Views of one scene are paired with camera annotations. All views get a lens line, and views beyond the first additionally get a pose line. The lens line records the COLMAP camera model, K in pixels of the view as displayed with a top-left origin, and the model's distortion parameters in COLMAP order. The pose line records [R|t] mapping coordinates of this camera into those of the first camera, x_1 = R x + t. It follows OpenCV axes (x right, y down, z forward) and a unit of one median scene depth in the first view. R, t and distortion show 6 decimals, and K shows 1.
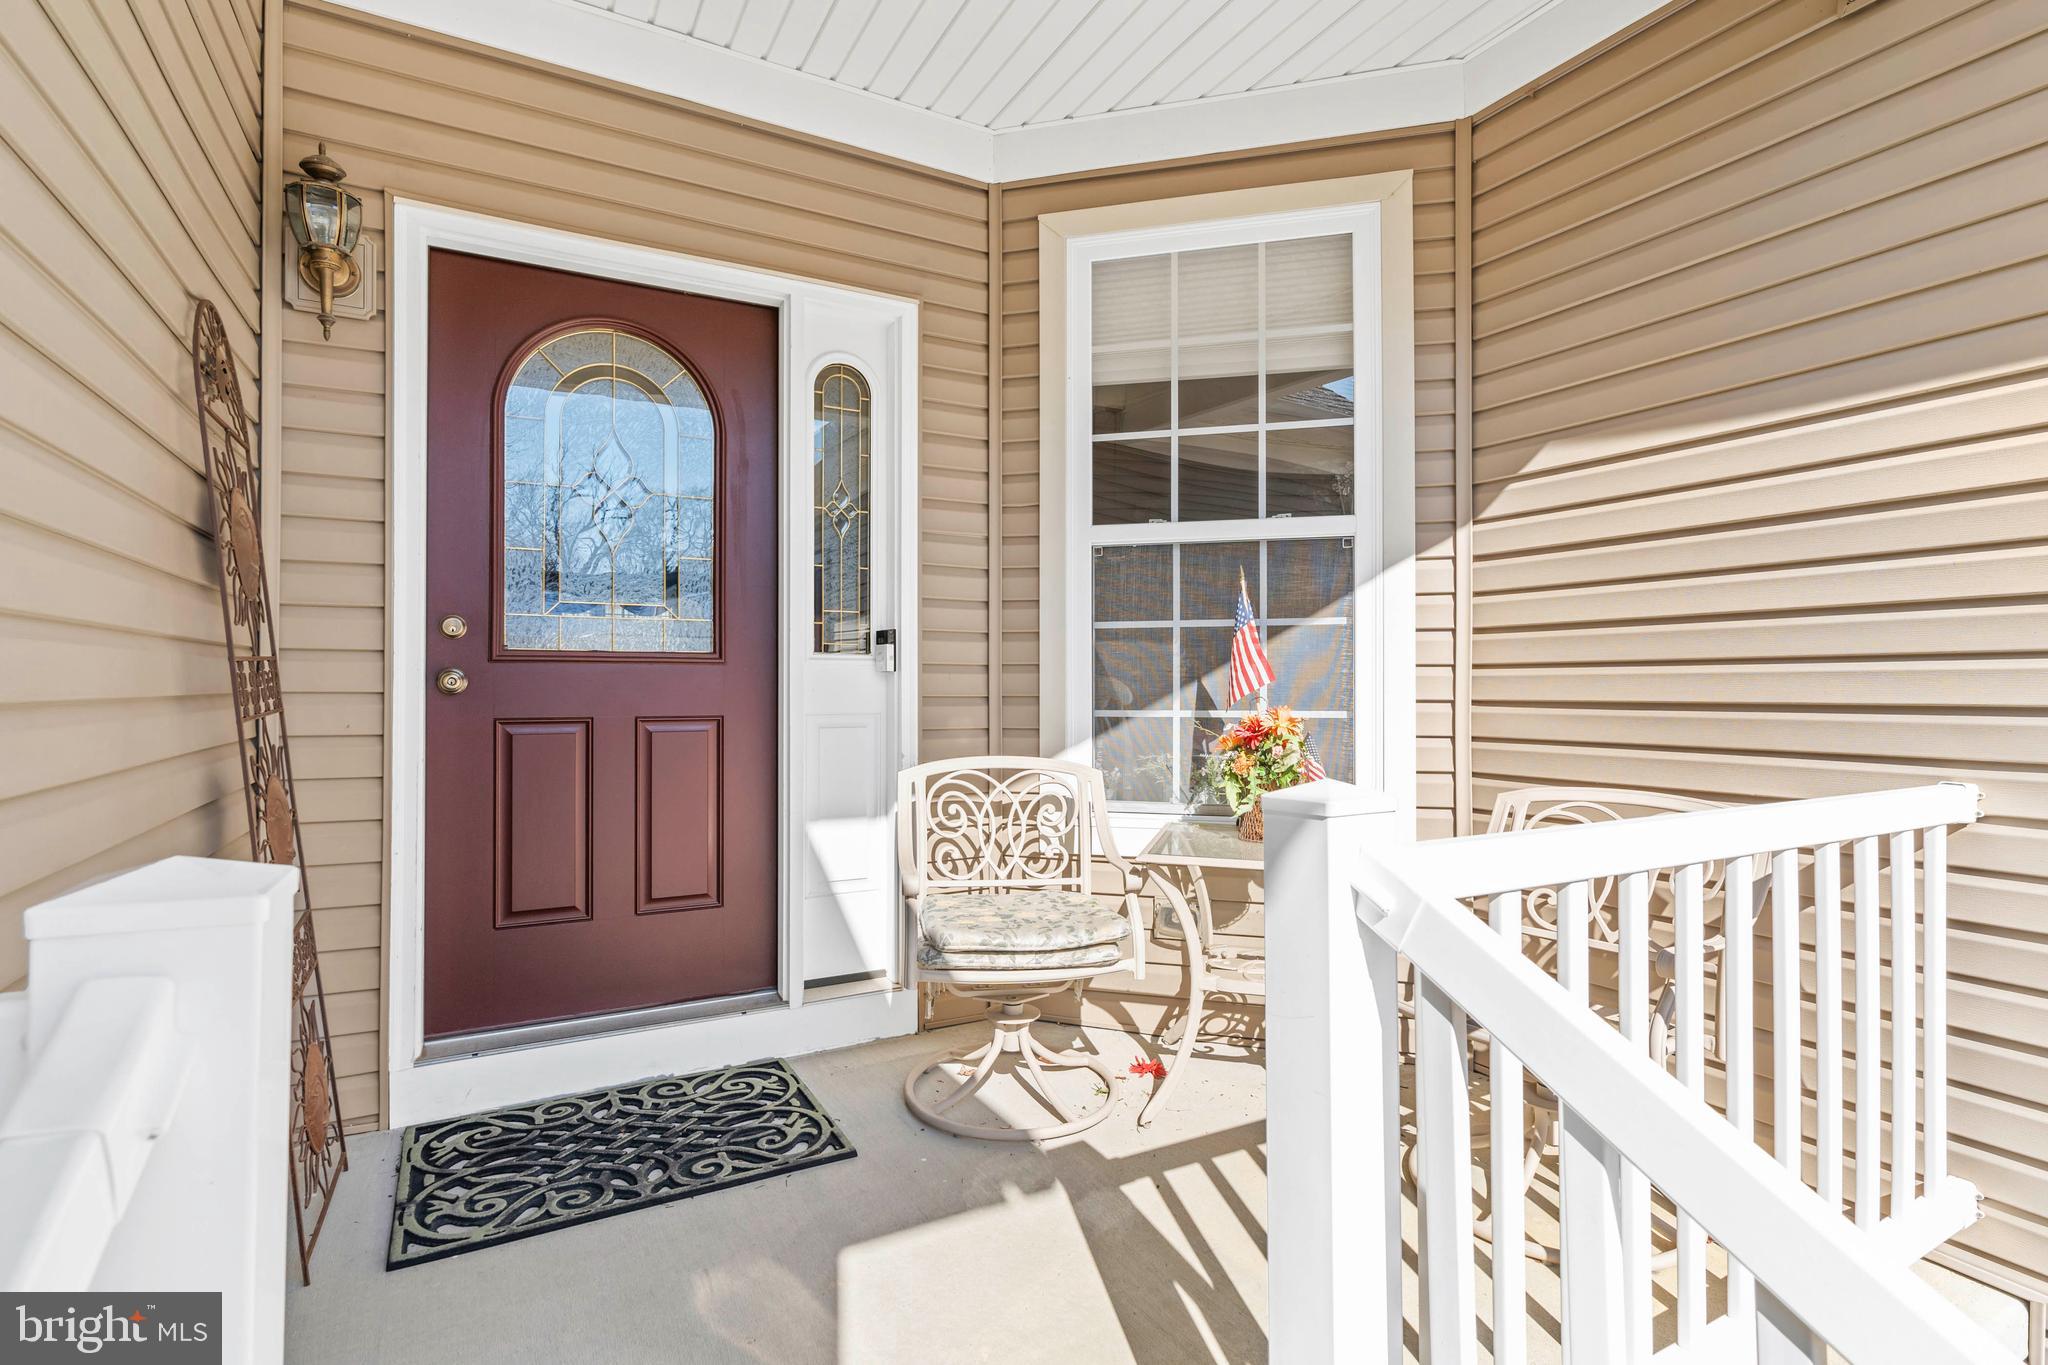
lens RADIAL K [[981.5, 0, 1037.5], [0, 981.5, 675.0], [0, 0, 1]] dist [-0.000901, -0.000004]
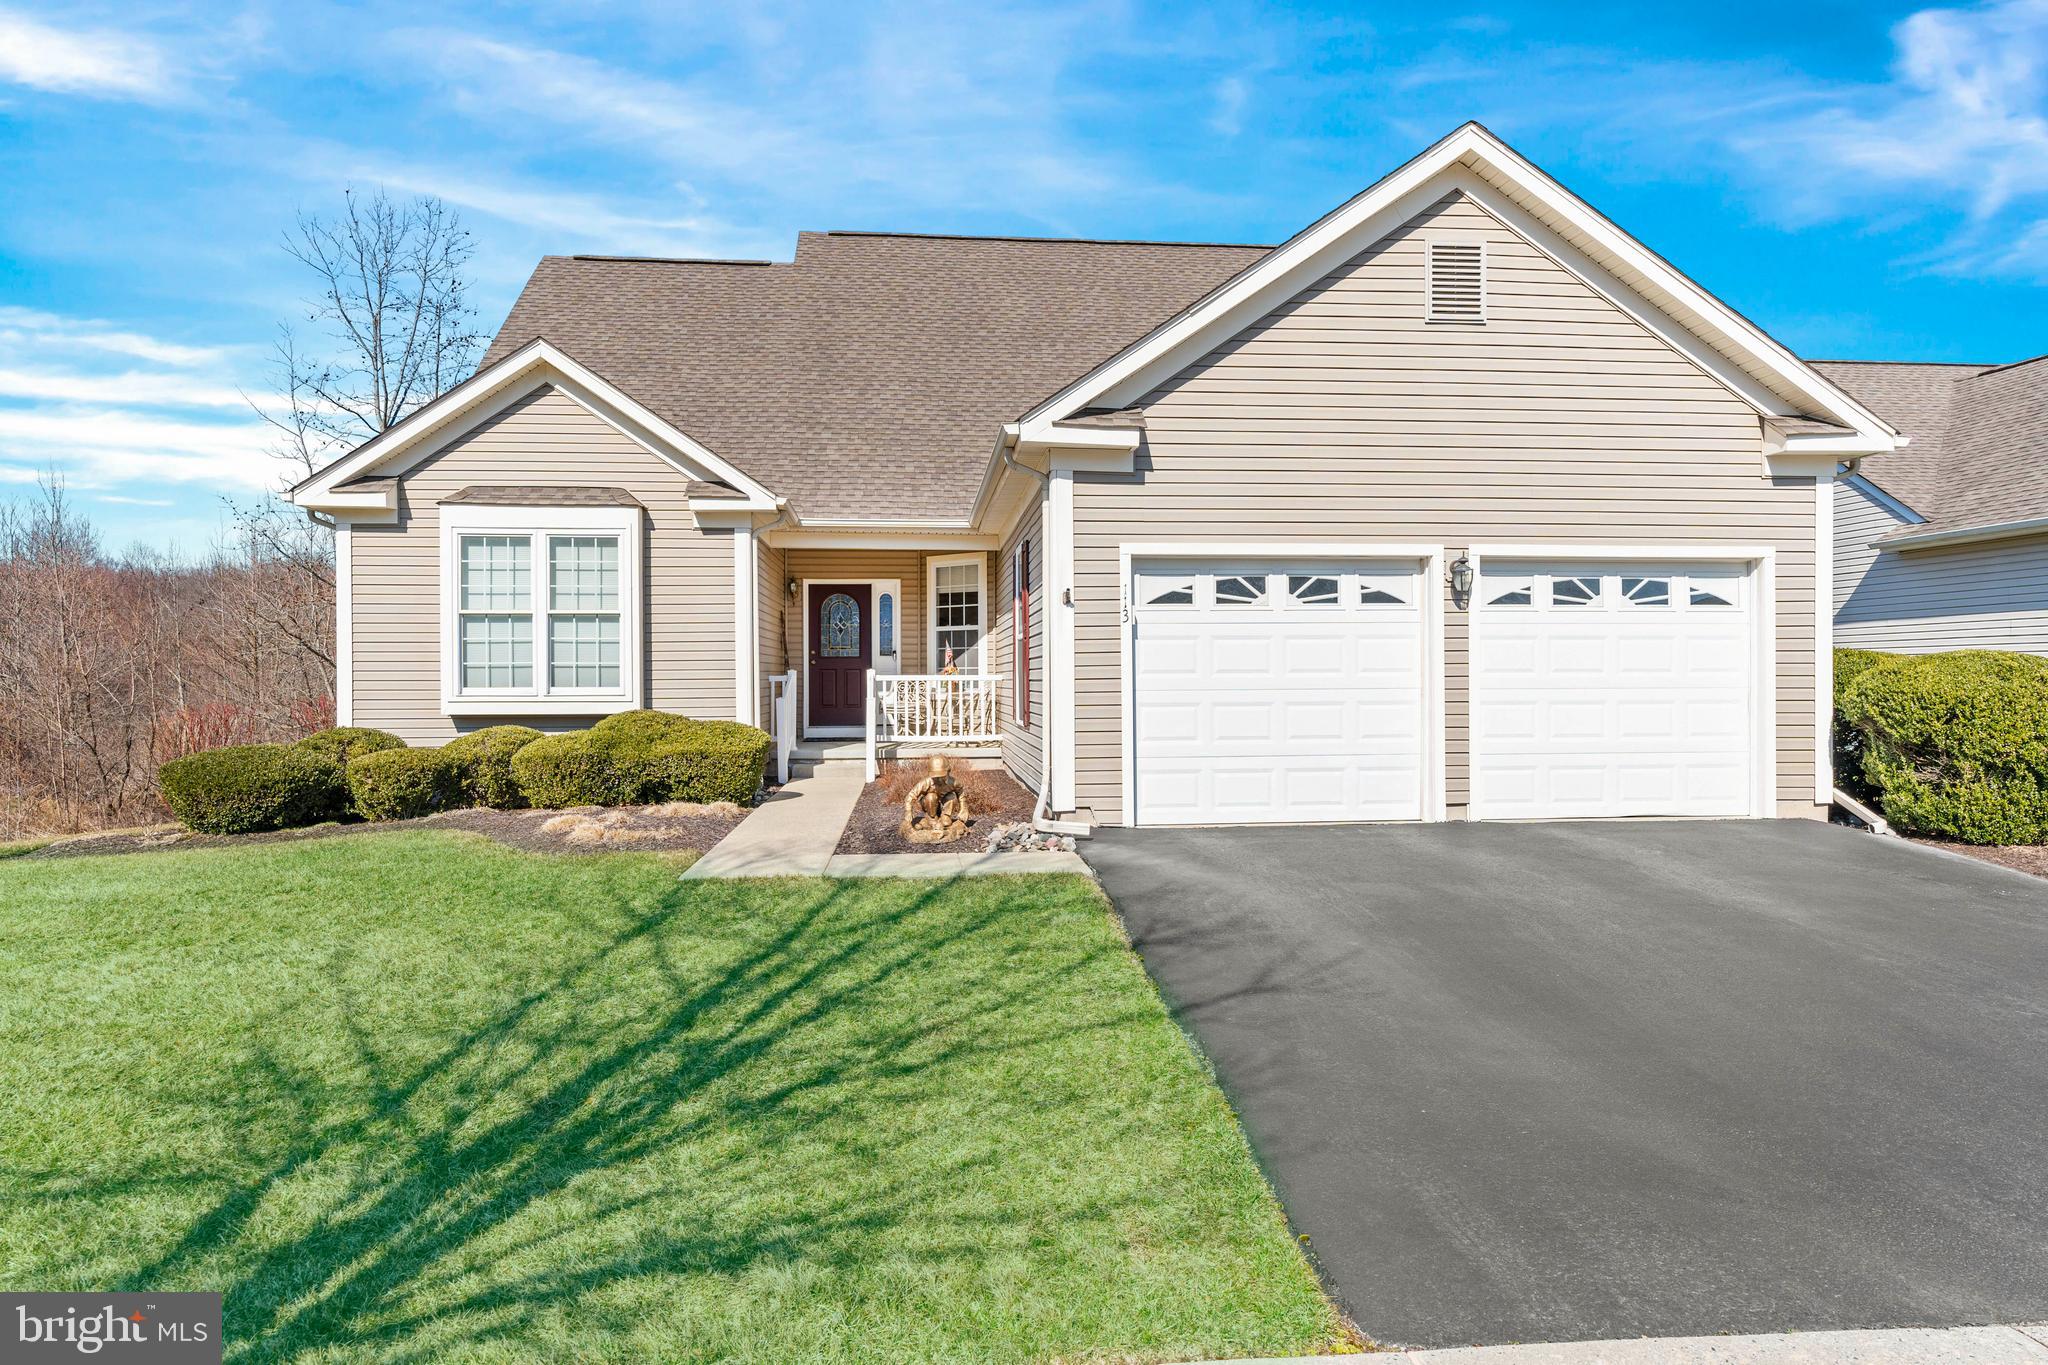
lens RADIAL K [[1294.4, 0, 1022.5], [0, 1294.4, 683.5], [0, 0, 1]] dist [-0.000373, -0.000004]
pose [[0.906055, -0.004326, -0.423139, 3.029124], [0.010209, 0.999880, 0.011638, 0.043461], [0.423038, -0.014864, 0.905990, -4.351966]]
